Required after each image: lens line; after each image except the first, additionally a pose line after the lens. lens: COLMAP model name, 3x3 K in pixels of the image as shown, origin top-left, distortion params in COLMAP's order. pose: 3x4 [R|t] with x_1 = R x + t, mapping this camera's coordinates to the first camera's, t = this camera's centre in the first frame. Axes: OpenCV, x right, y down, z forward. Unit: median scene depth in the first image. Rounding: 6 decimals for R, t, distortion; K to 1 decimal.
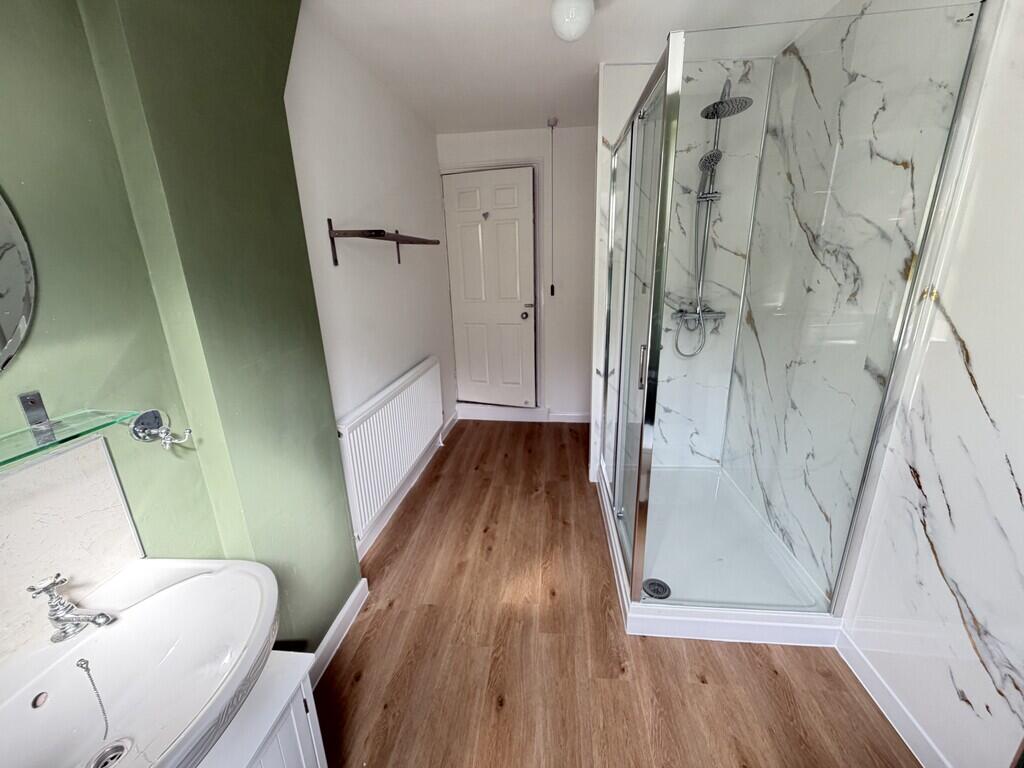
lens RADIAL K [[411.9, 0, 511.3], [0, 411.9, 382.0], [0, 0, 1]] dist [0.000441, 0.000074]
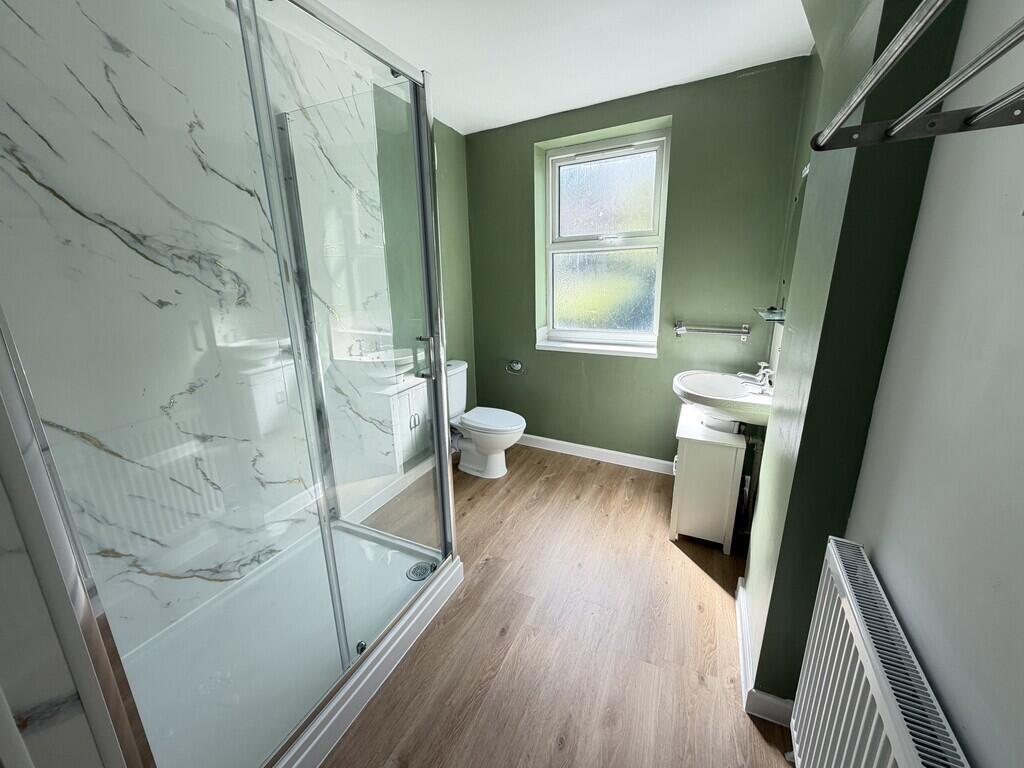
lens RADIAL K [[411.9, 0, 504.8], [0, 411.9, 380.1], [0, 0, 1]] dist [0.000441, 0.000074]
pose [[-0.941068, -0.052437, 0.334129, -0.195434], [0.128532, 0.858344, 0.496714, -0.449464], [-0.312844, 0.510388, -0.801020, 1.659579]]
